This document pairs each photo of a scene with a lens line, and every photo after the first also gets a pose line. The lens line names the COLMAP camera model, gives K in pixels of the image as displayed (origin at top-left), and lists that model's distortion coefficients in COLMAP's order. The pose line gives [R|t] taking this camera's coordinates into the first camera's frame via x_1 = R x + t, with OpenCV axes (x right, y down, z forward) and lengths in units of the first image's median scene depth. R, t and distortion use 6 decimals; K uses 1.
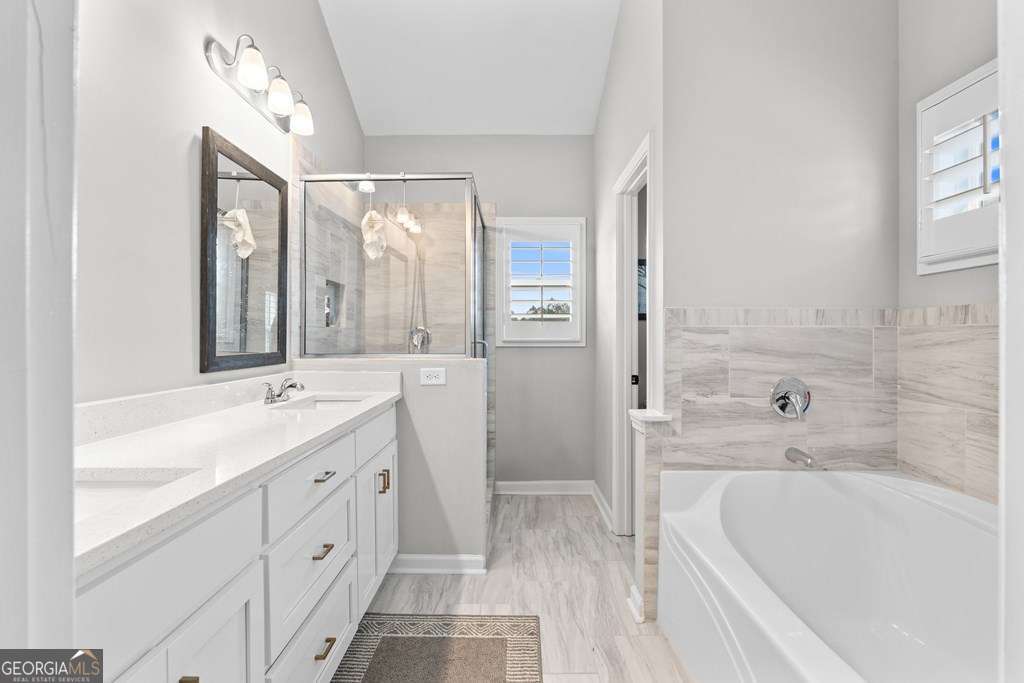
lens RADIAL K [[447.2, 0, 511.5], [0, 447.2, 339.7], [0, 0, 1]] dist [-0.004826, 0.000301]
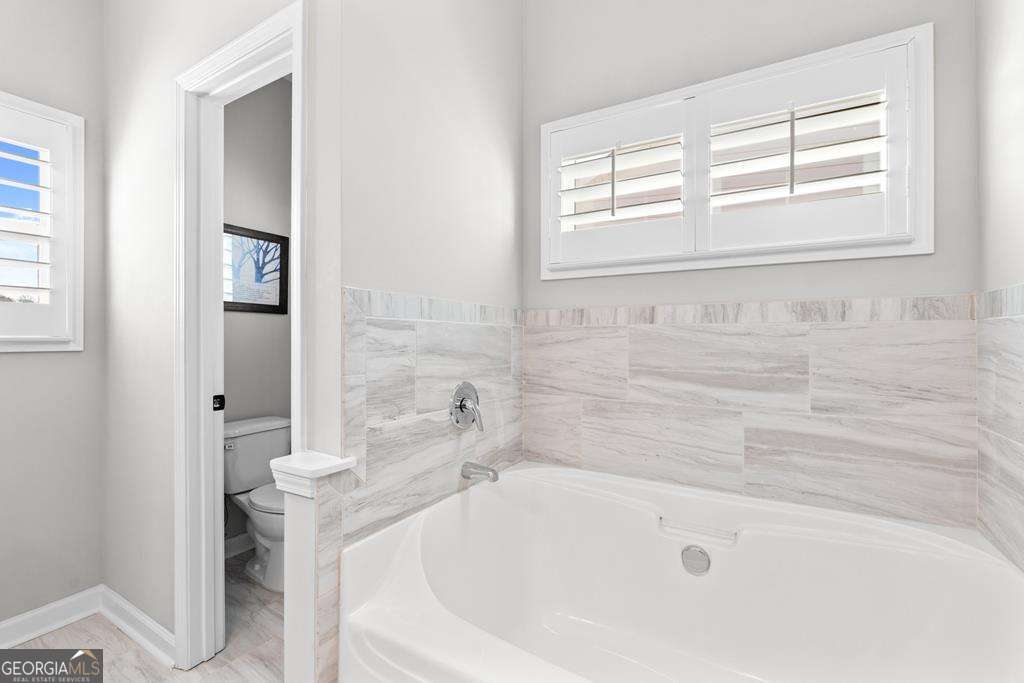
lens RADIAL K [[447.2, 0, 510.6], [0, 447.2, 337.6], [0, 0, 1]] dist [-0.004826, 0.000301]
pose [[0.506852, 0.001929, 0.862031, -0.078858], [0.000353, 0.999997, -0.002446, 0.000875], [-0.862033, 0.001544, 0.506850, 0.483169]]
